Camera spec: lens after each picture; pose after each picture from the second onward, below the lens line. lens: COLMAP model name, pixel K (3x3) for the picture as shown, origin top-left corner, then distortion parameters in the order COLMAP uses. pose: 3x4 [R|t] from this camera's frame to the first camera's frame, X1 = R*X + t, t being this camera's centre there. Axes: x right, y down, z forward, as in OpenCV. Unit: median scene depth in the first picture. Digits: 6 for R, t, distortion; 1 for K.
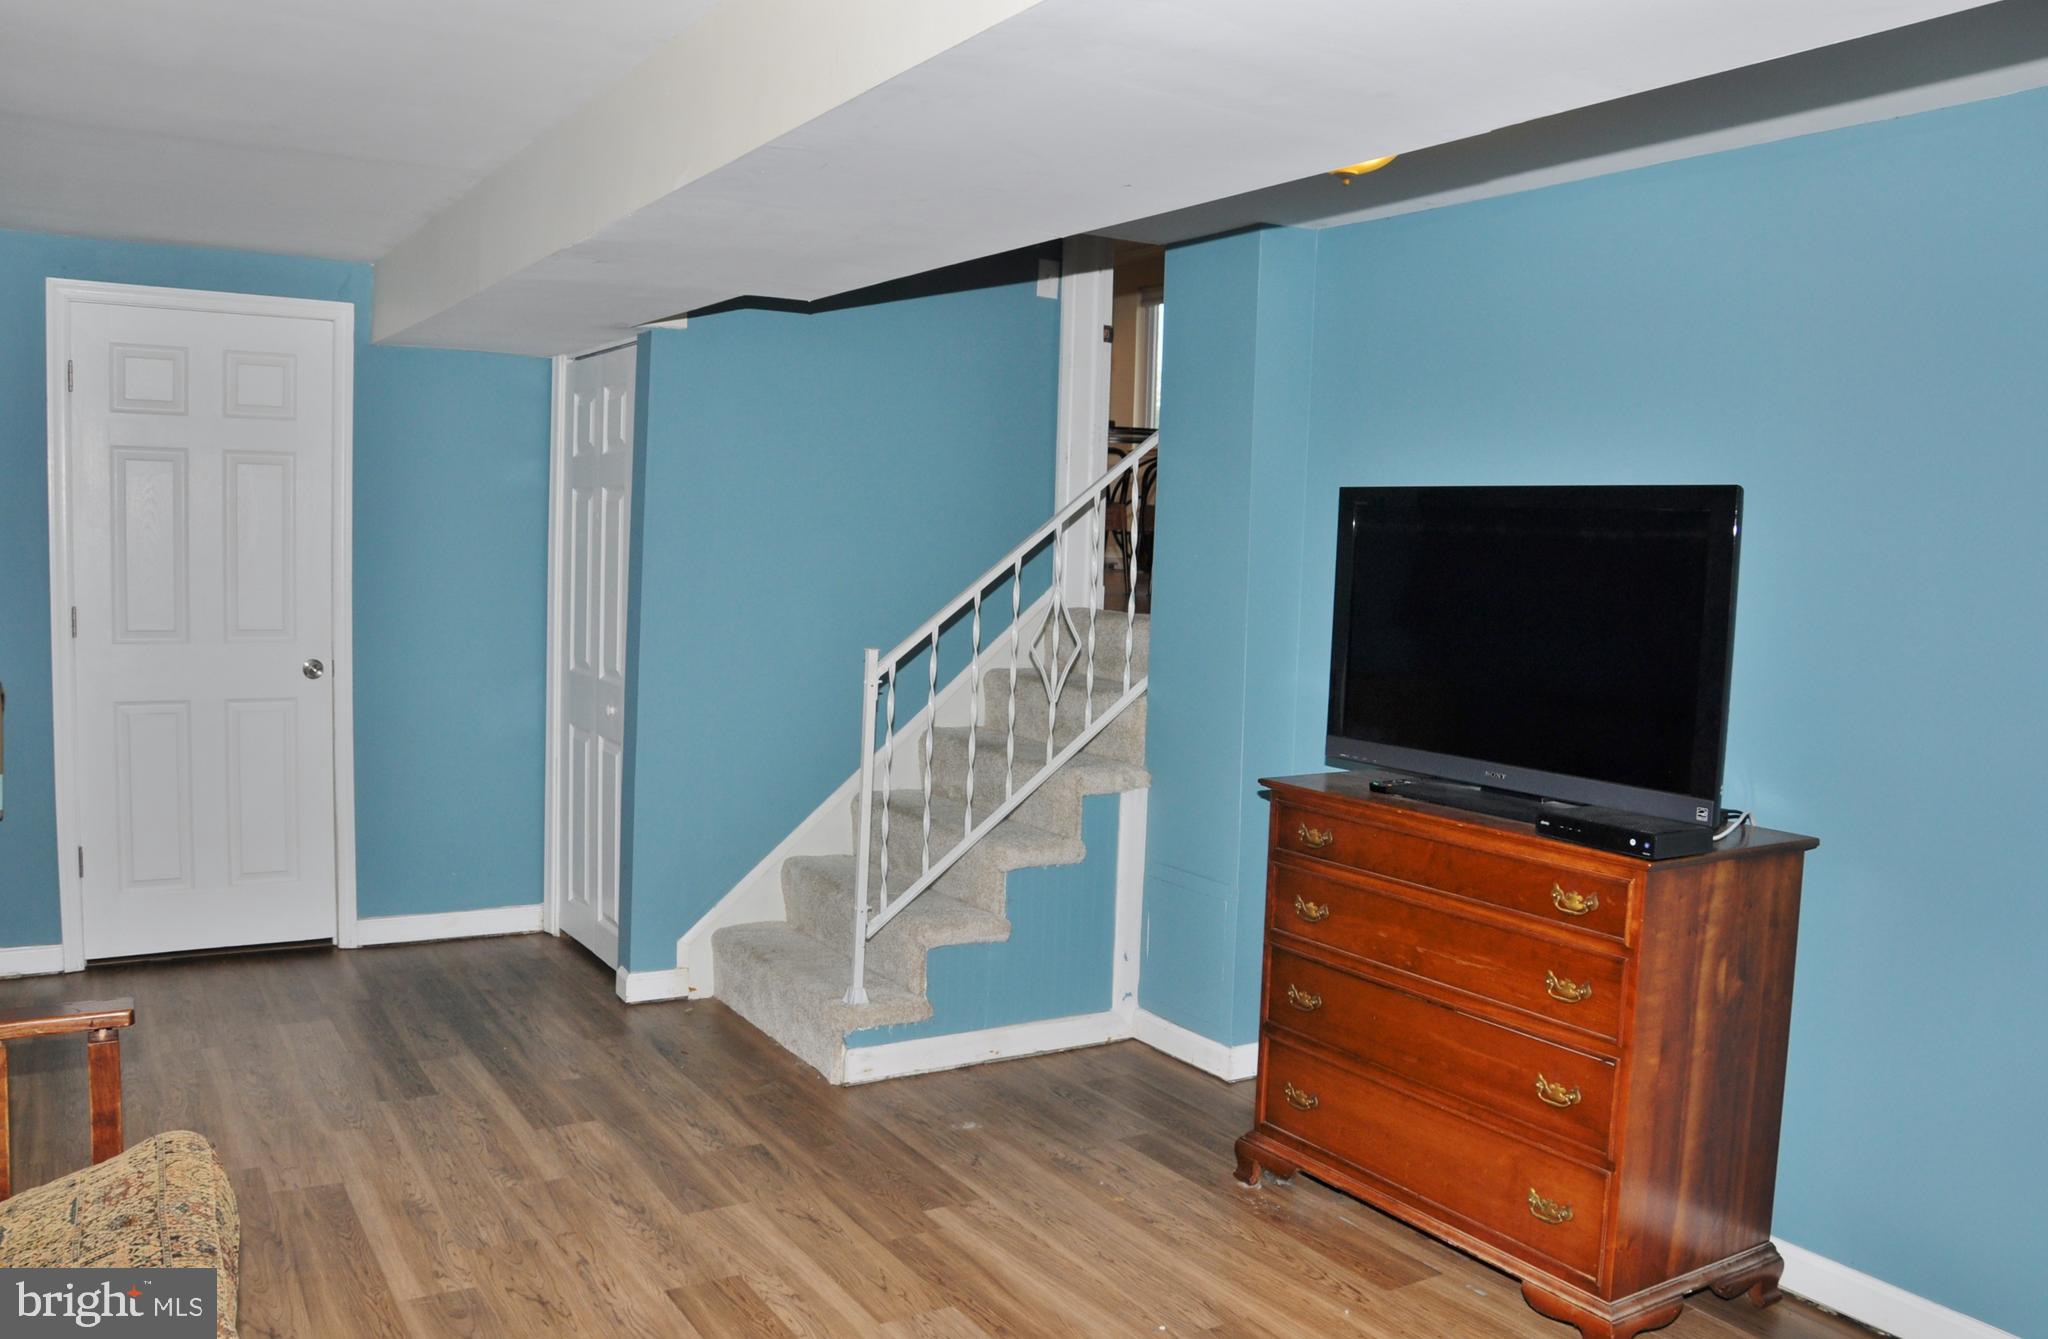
lens RADIAL K [[1585.2, 0, 1024.0], [0, 1585.2, 669.5], [0, 0, 1]] dist [-0.000721, -0.000401]
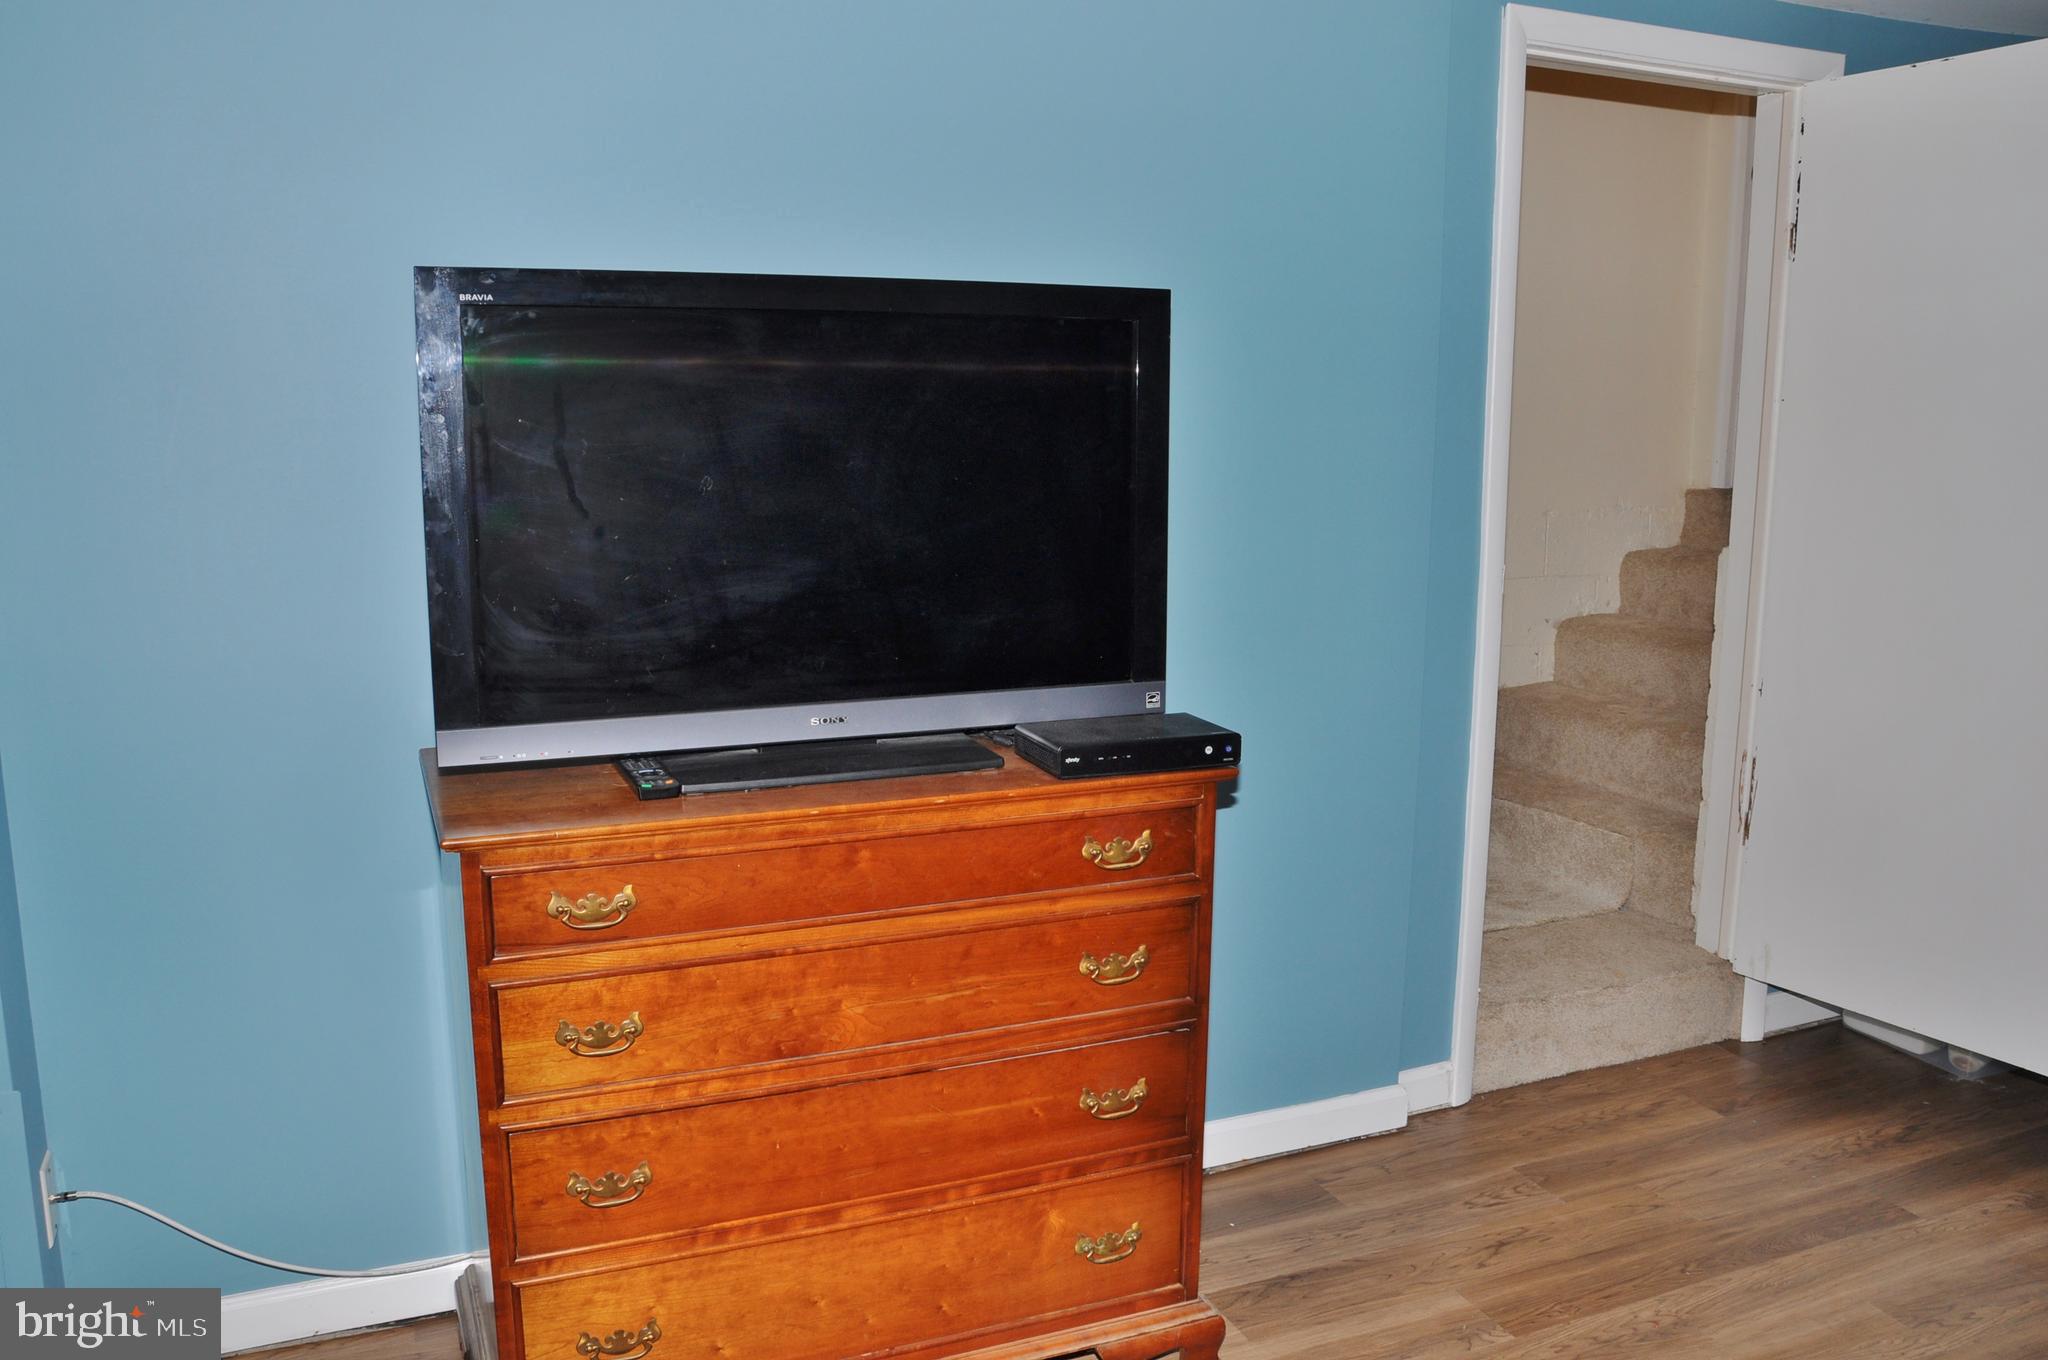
lens RADIAL K [[1620.3, 0, 1024.0], [0, 1620.3, 680.0], [0, 0, 1]] dist [-0.156442, 0.117206]
pose [[0.164999, -0.197896, 0.966236, -0.369531], [0.074197, 0.979378, 0.187918, -0.076021], [-0.983499, 0.040685, 0.176280, 0.904919]]
